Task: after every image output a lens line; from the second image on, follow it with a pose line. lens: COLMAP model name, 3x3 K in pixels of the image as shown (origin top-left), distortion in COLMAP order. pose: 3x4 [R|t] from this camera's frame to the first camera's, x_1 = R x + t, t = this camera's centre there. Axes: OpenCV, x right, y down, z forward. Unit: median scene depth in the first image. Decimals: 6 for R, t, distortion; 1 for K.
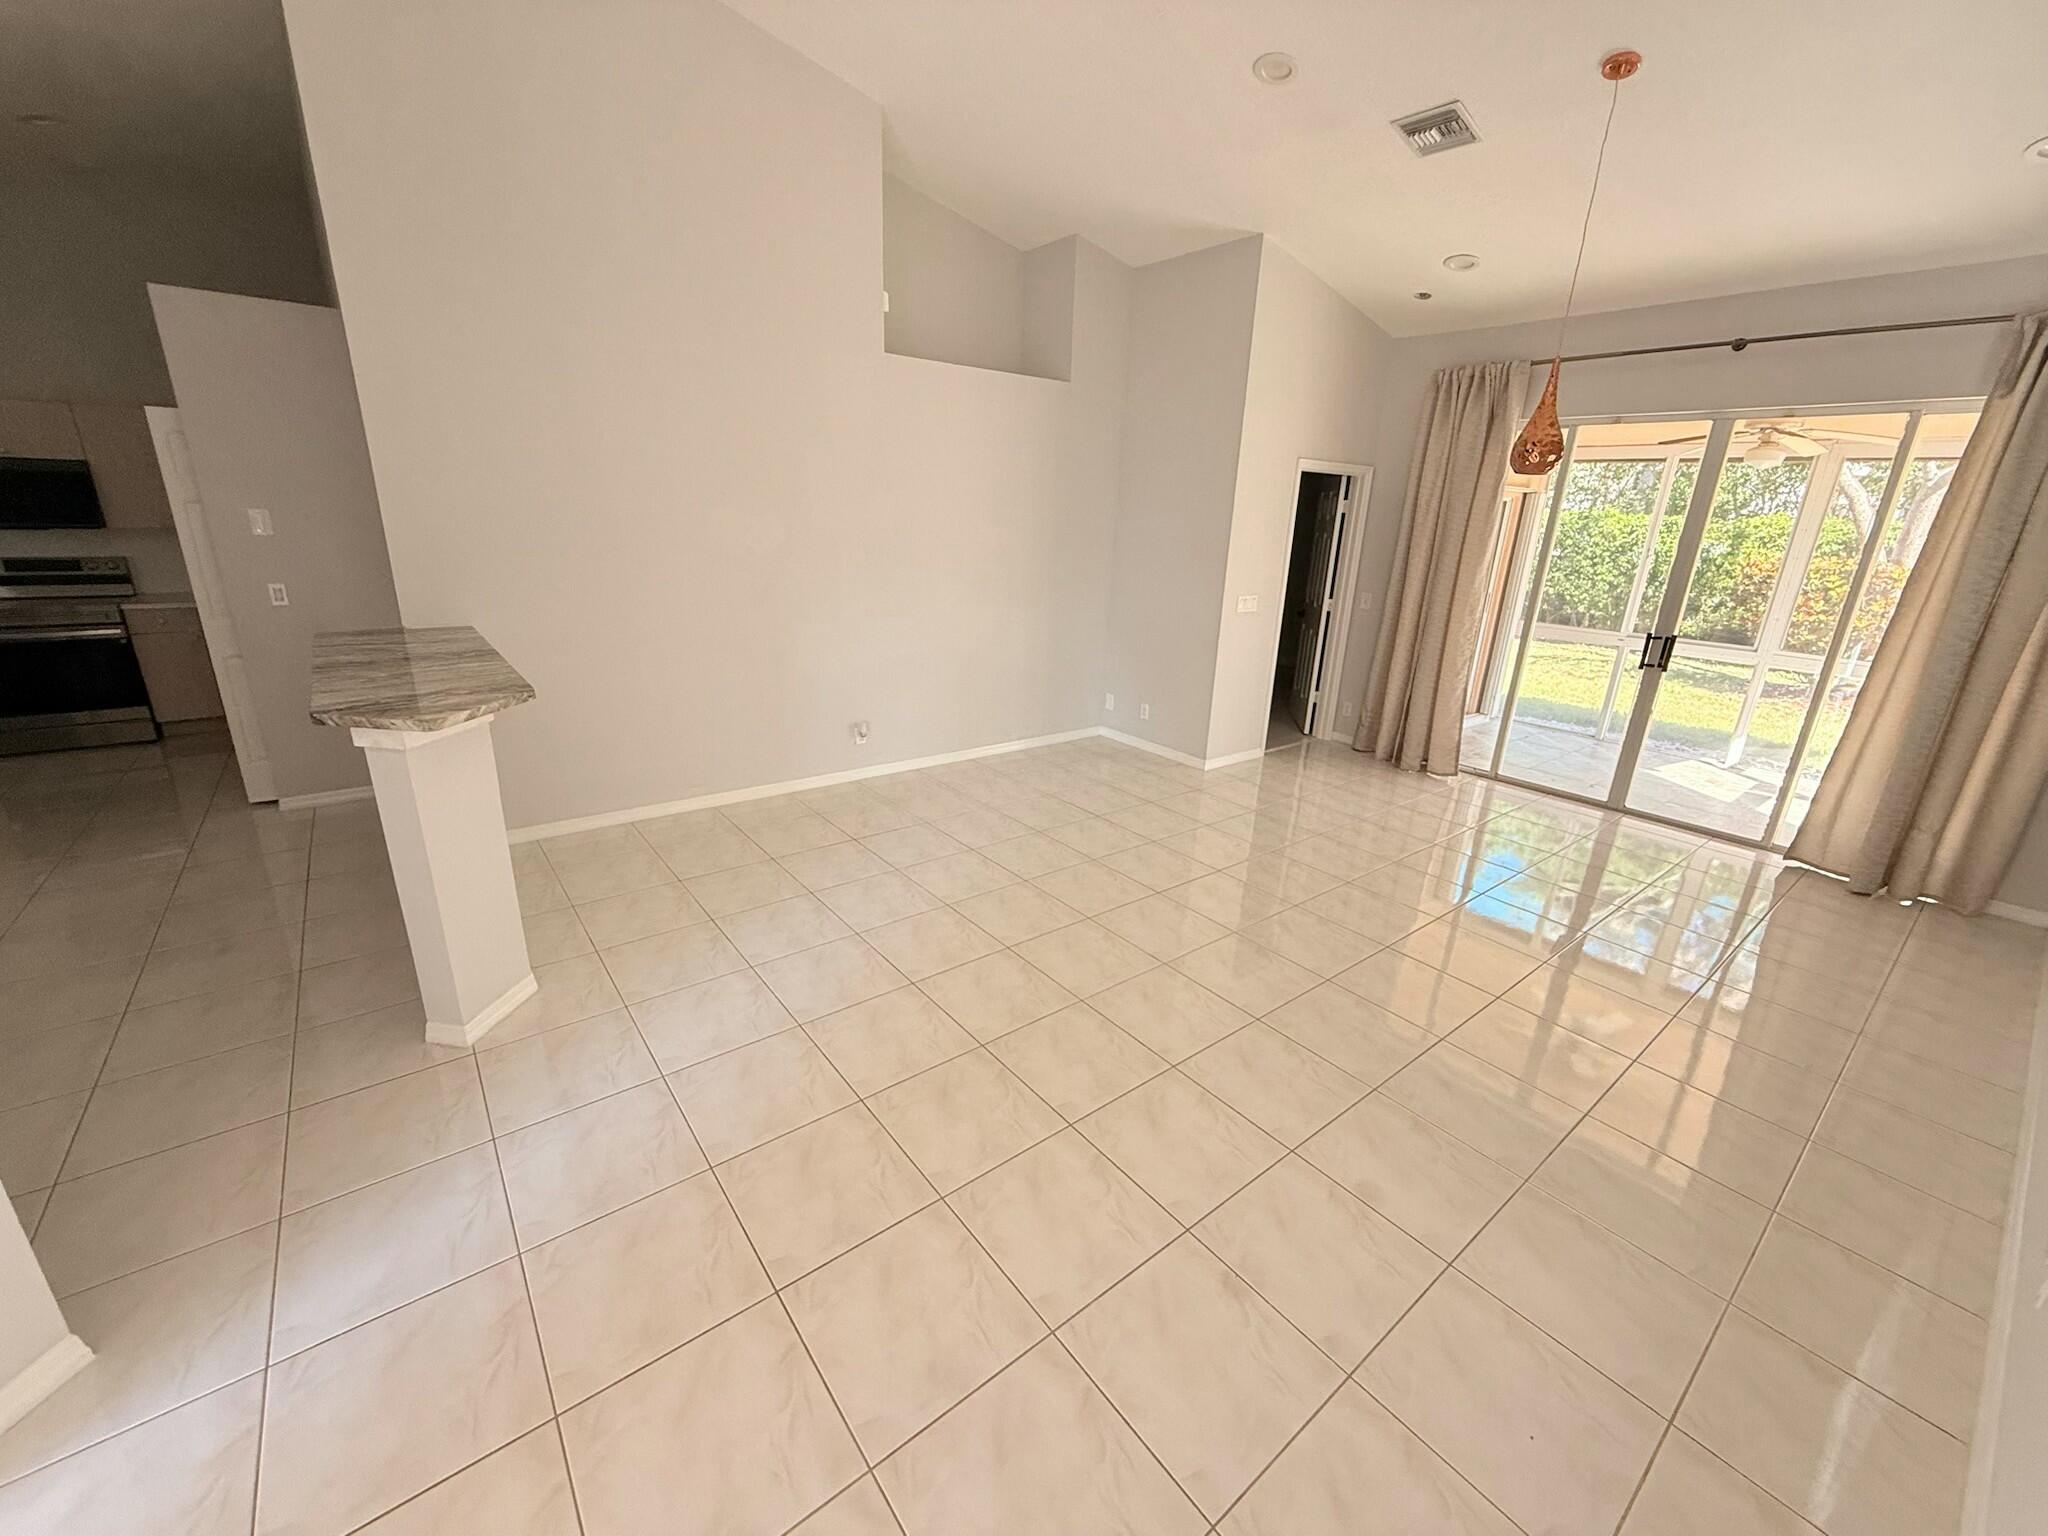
lens RADIAL K [[818.2, 0, 1019.5], [0, 818.2, 773.9], [0, 0, 1]] dist [0.002268, -0.000521]
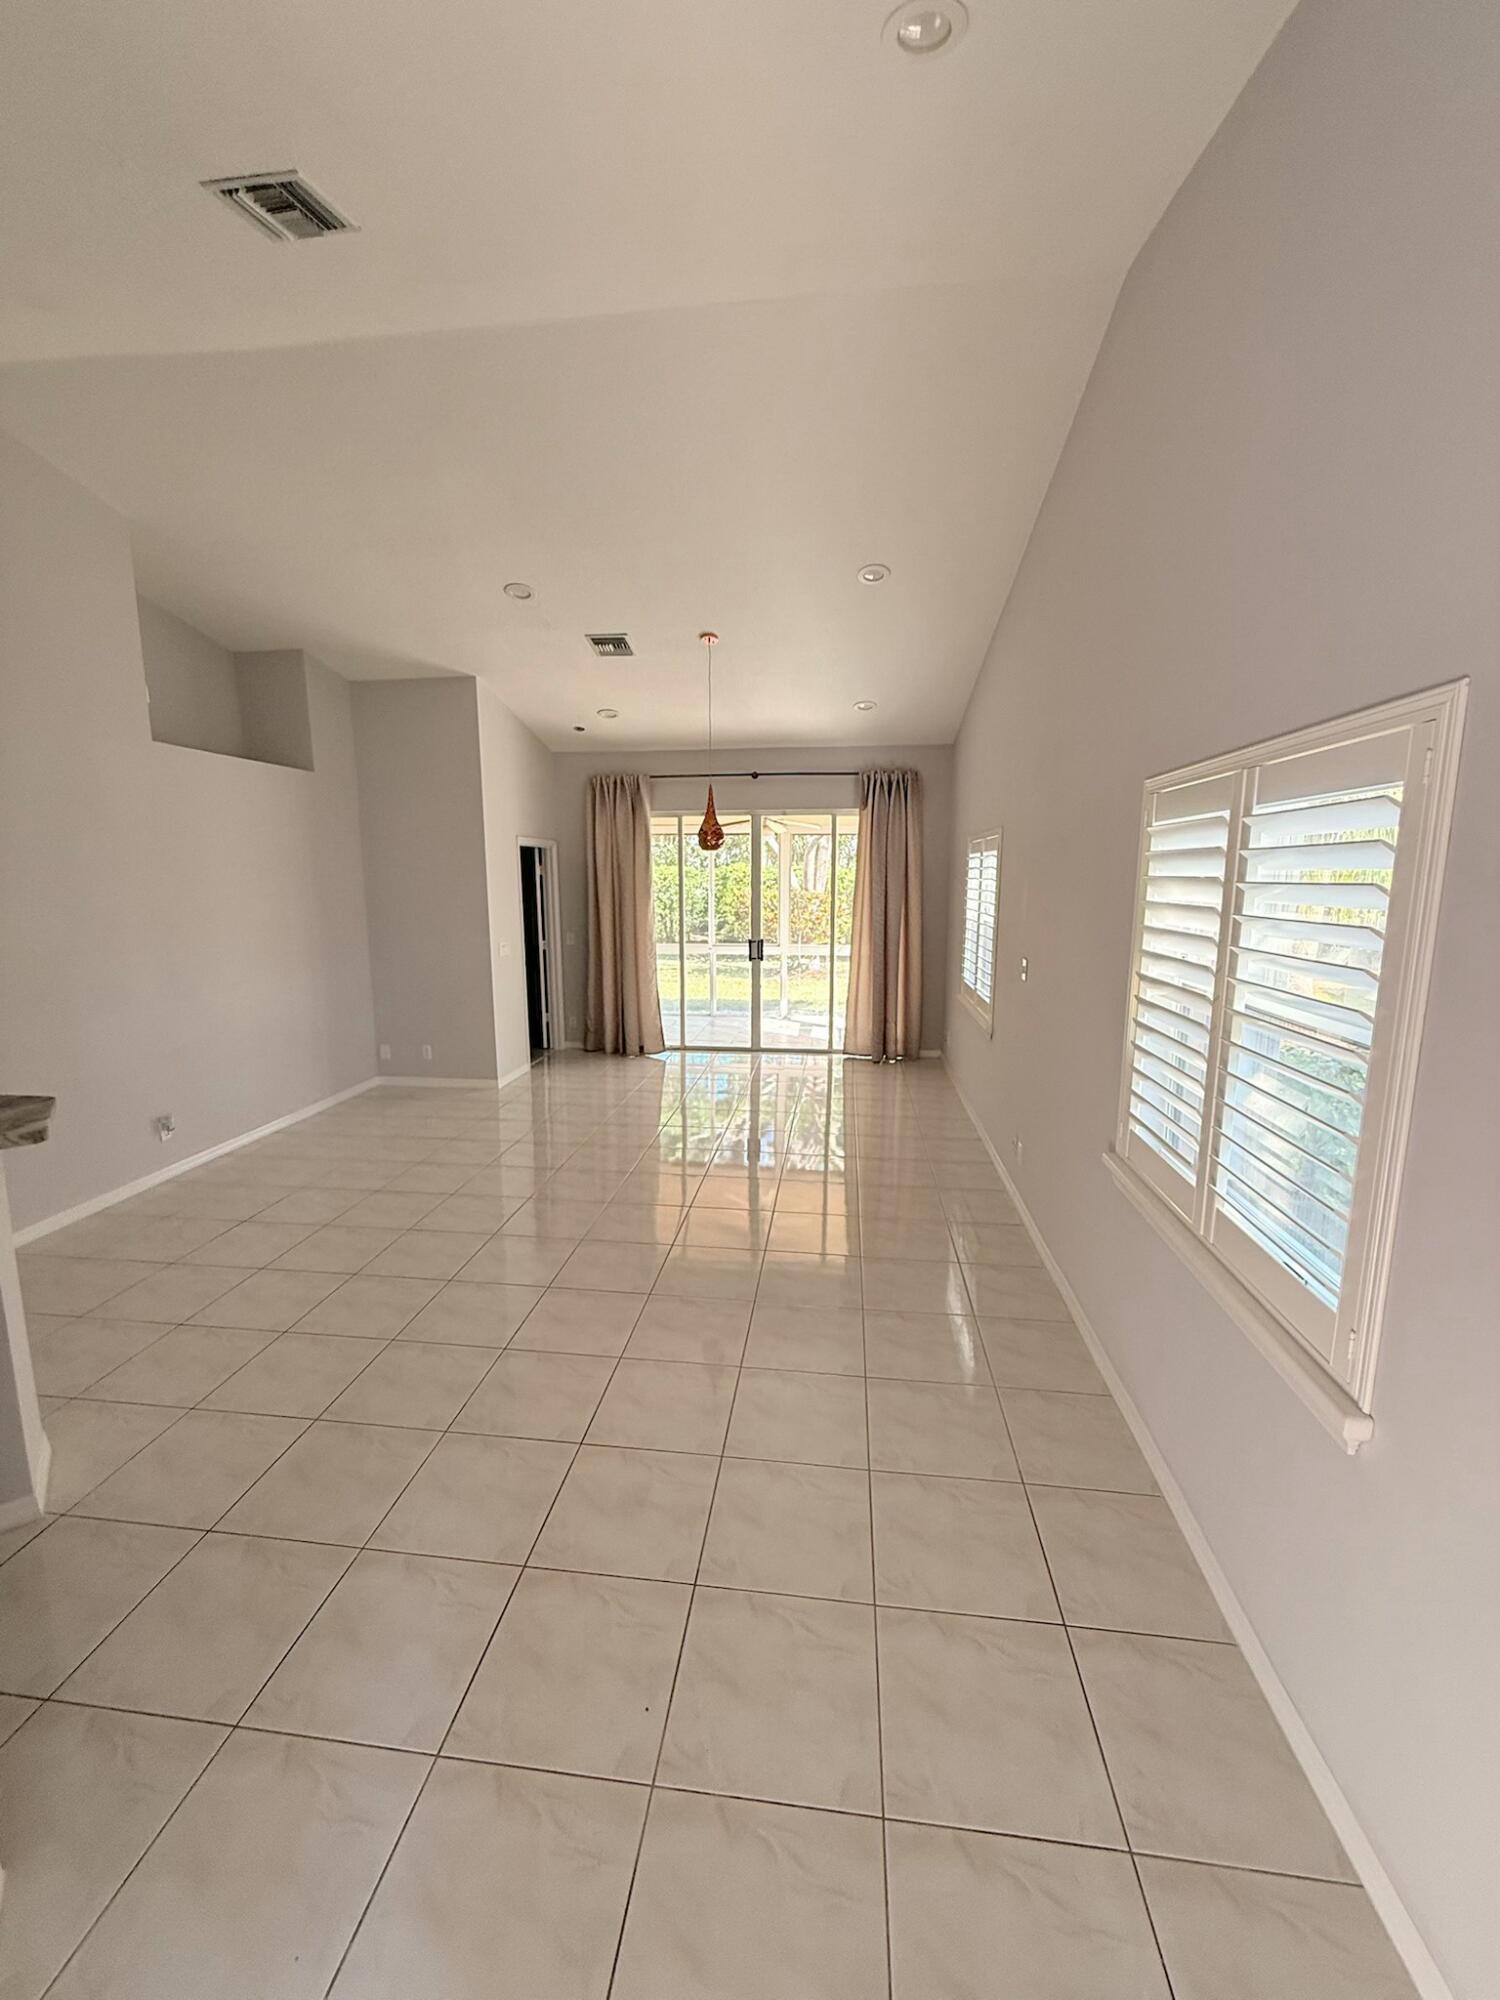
lens RADIAL K [[799.0, 0, 751.9], [0, 799.0, 1001.6], [0, 0, 1]] dist [0.002268, -0.000521]
pose [[0.702878, -0.150436, 0.695220, -0.342393], [0.250045, 0.967257, -0.043499, 0.018031], [-0.665912, 0.204411, 0.717480, -0.113508]]
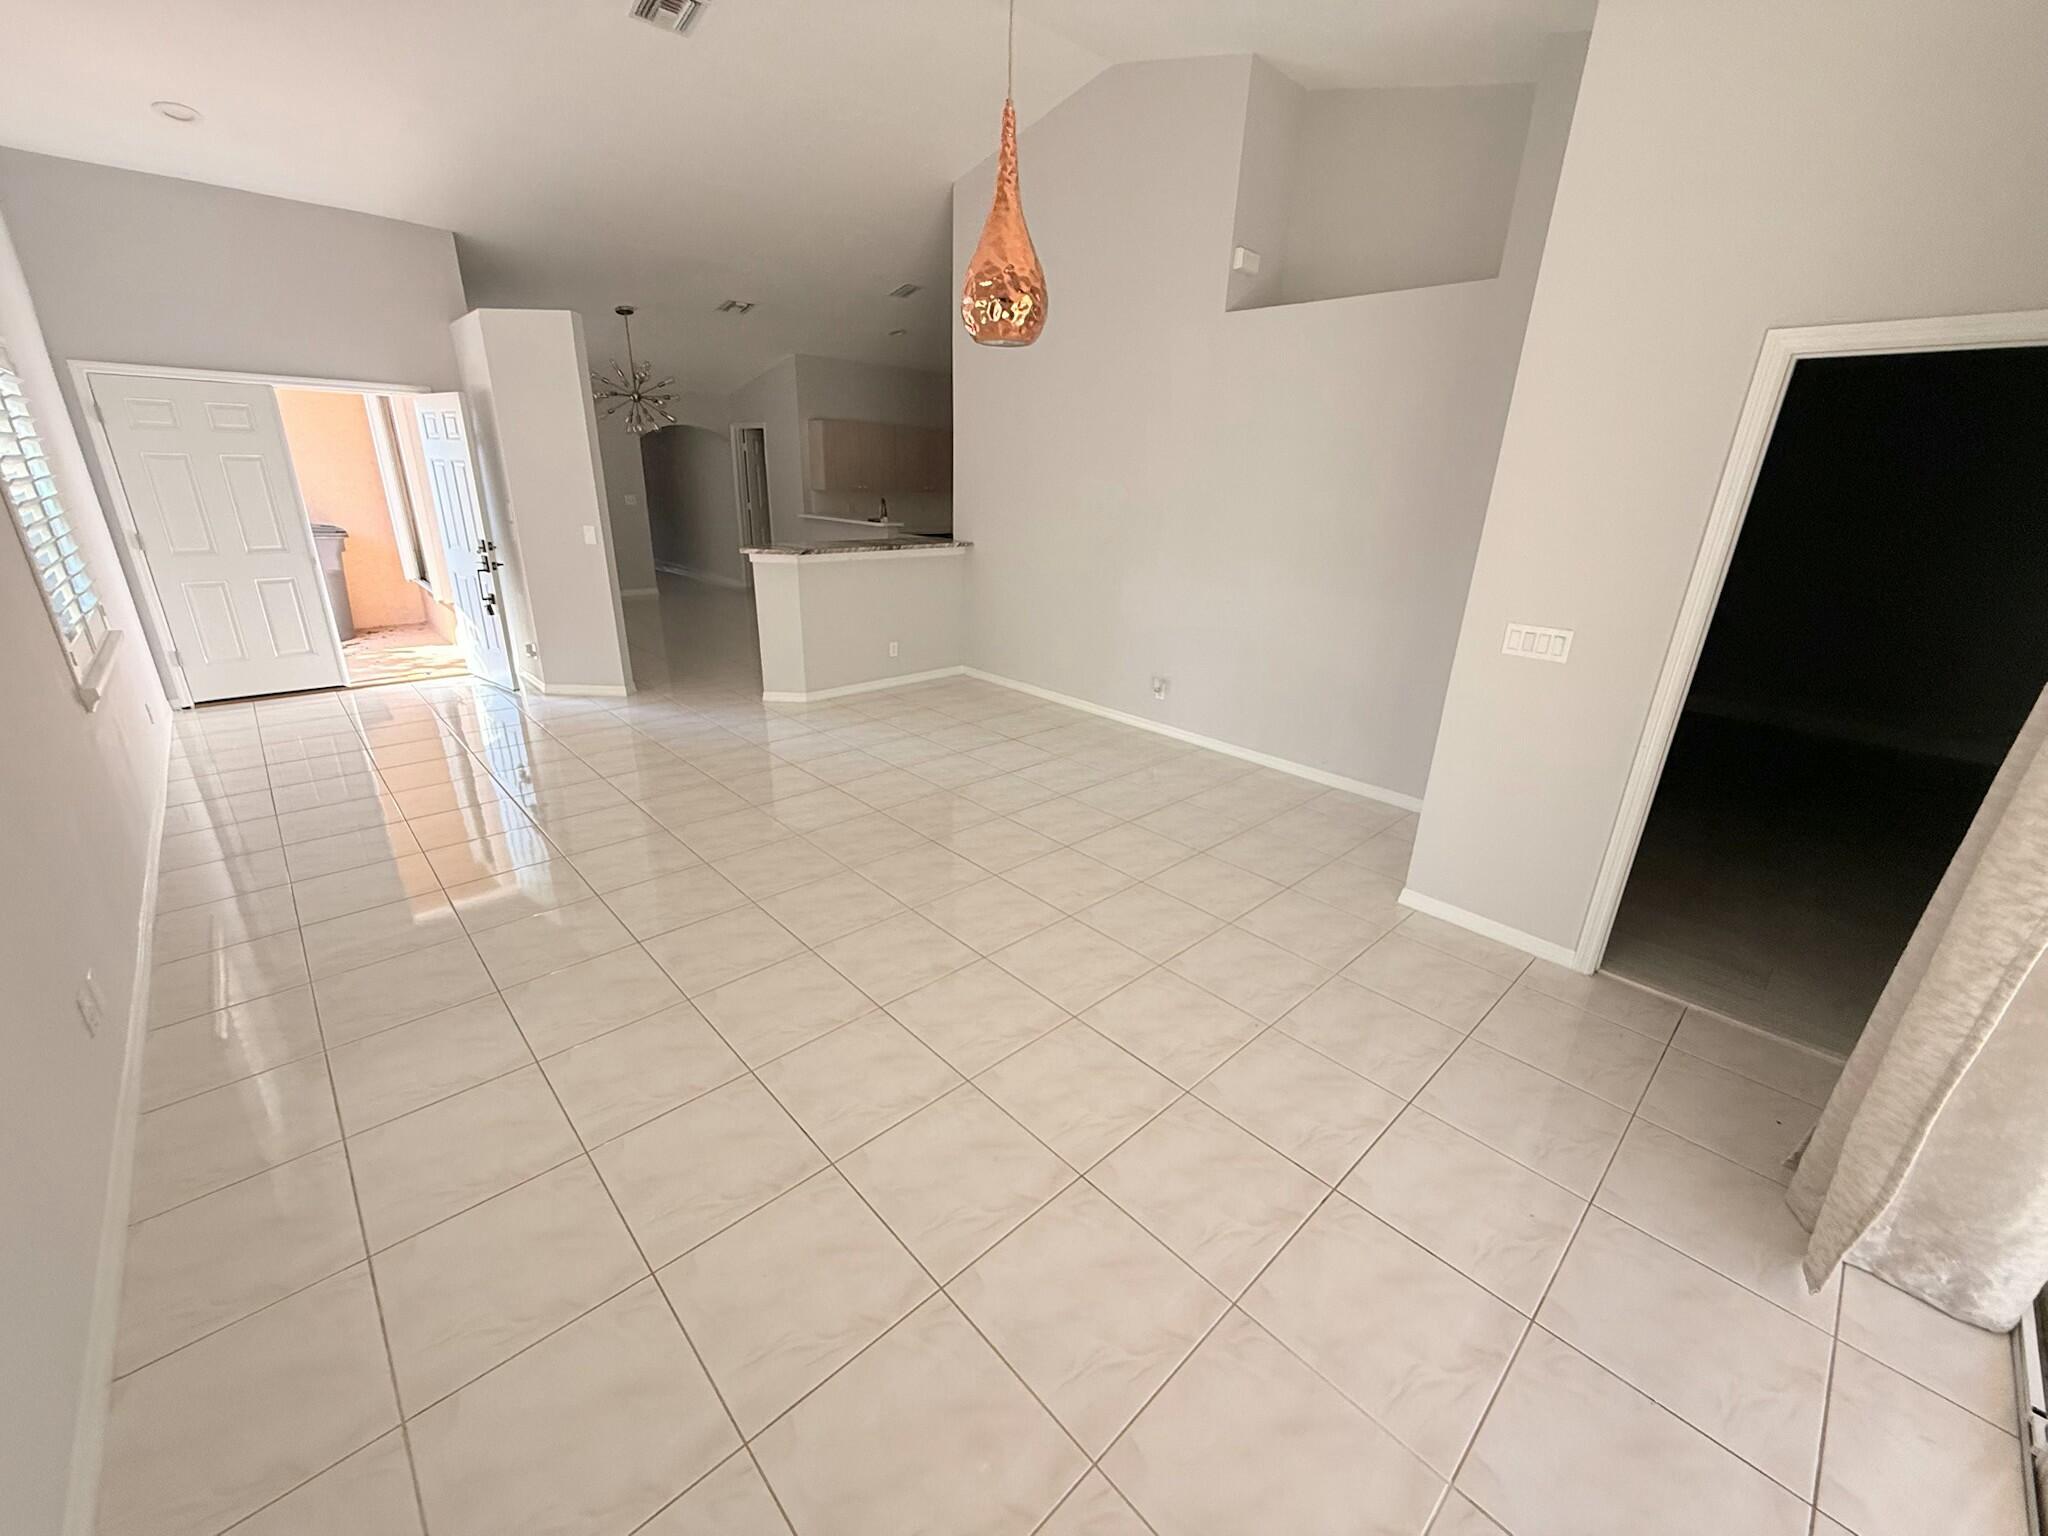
lens RADIAL K [[818.2, 0, 1023.4], [0, 818.2, 764.3], [0, 0, 1]] dist [0.002268, -0.000521]
pose [[0.090290, 0.304373, -0.948264, 0.833583], [-0.340237, 0.904293, 0.257863, -0.176717], [0.935995, 0.299352, 0.185207, 0.683509]]
